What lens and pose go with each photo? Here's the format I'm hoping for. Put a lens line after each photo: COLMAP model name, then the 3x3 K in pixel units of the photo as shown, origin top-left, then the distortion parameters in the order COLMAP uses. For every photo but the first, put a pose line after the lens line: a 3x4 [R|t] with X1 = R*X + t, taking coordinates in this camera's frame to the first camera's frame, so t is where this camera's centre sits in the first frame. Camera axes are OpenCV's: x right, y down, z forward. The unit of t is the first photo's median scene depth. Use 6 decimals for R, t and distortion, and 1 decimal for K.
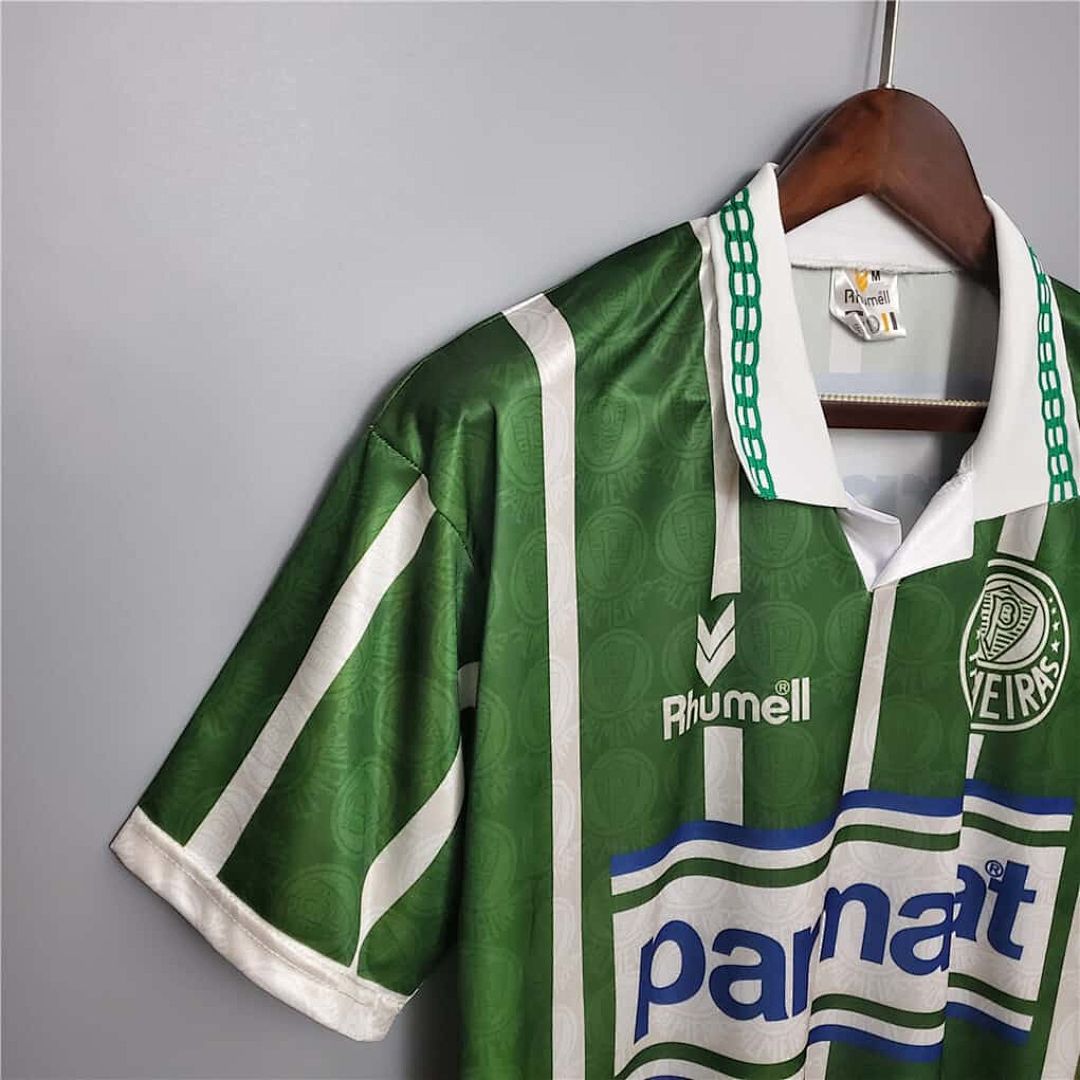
lens RADIAL K [[1124.7, 0, 540.0], [0, 1124.7, 540.0], [0, 0, 1]] dist [0.150795, -0.437865]
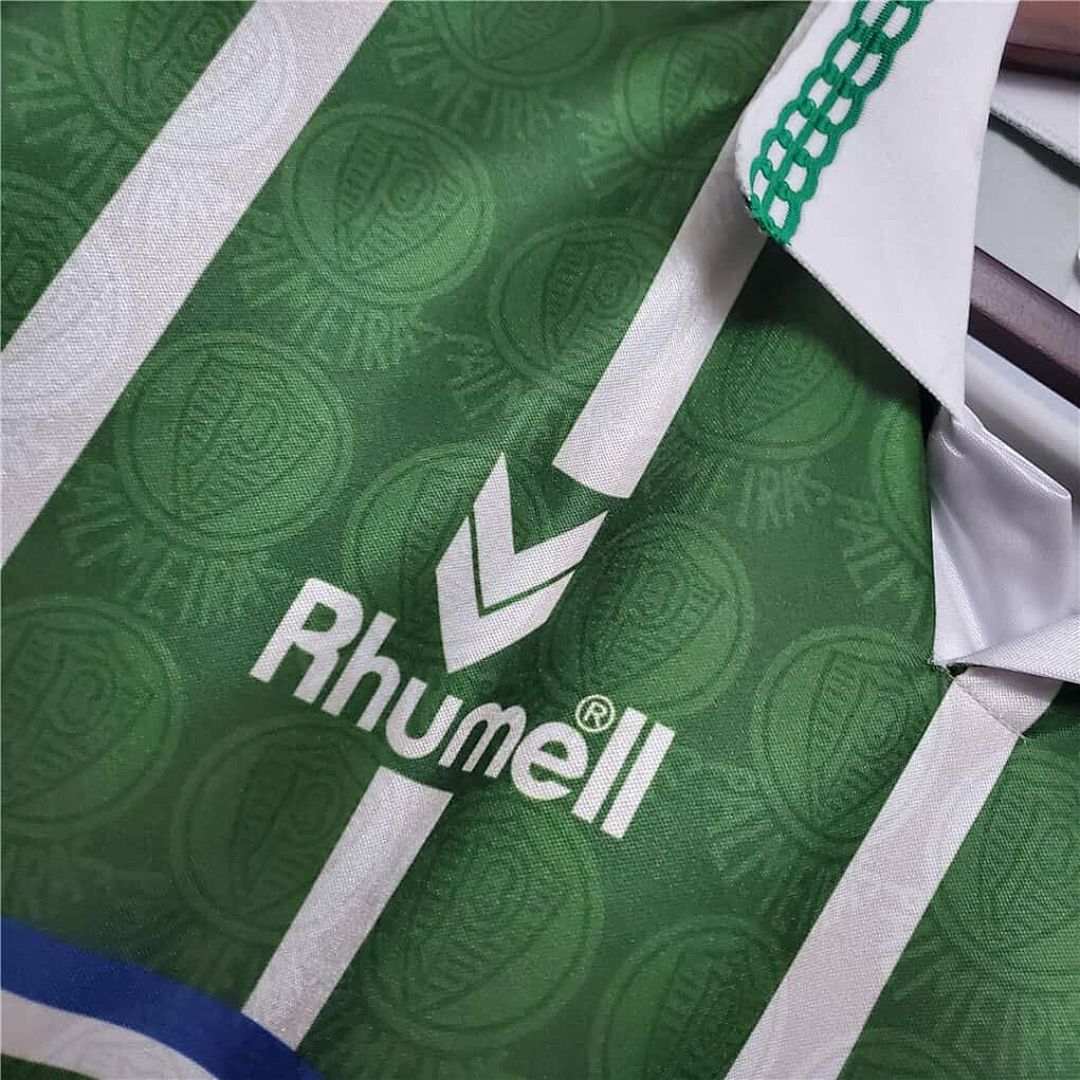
lens RADIAL K [[1124.7, 0, 540.0], [0, 1124.7, 540.0], [0, 0, 1]] dist [0.150795, -0.437865]
pose [[0.839422, 0.373707, -0.394605, 0.285945], [-0.530083, 0.723195, -0.442721, 0.230704], [0.119929, 0.580803, 0.805162, 0.604800]]
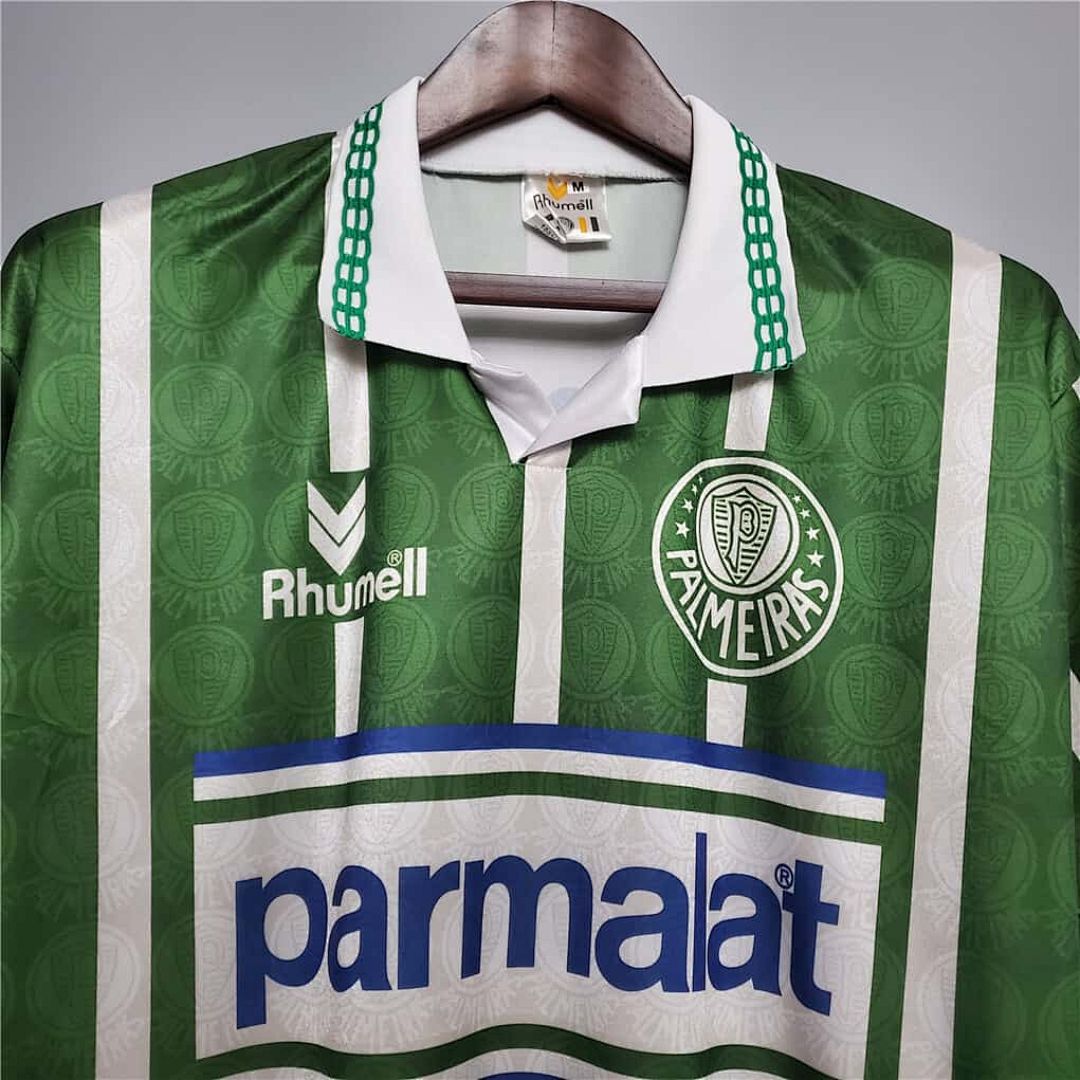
lens RADIAL K [[1065.5, 0, 553.9], [0, 1065.5, 535.1], [0, 0, 1]] dist [0.156025, -0.552559]
pose [[0.936498, -0.080762, -0.341247, 0.547021], [-0.048112, 0.934325, -0.353160, 0.356699], [0.347358, 0.347152, 0.871107, 0.283280]]
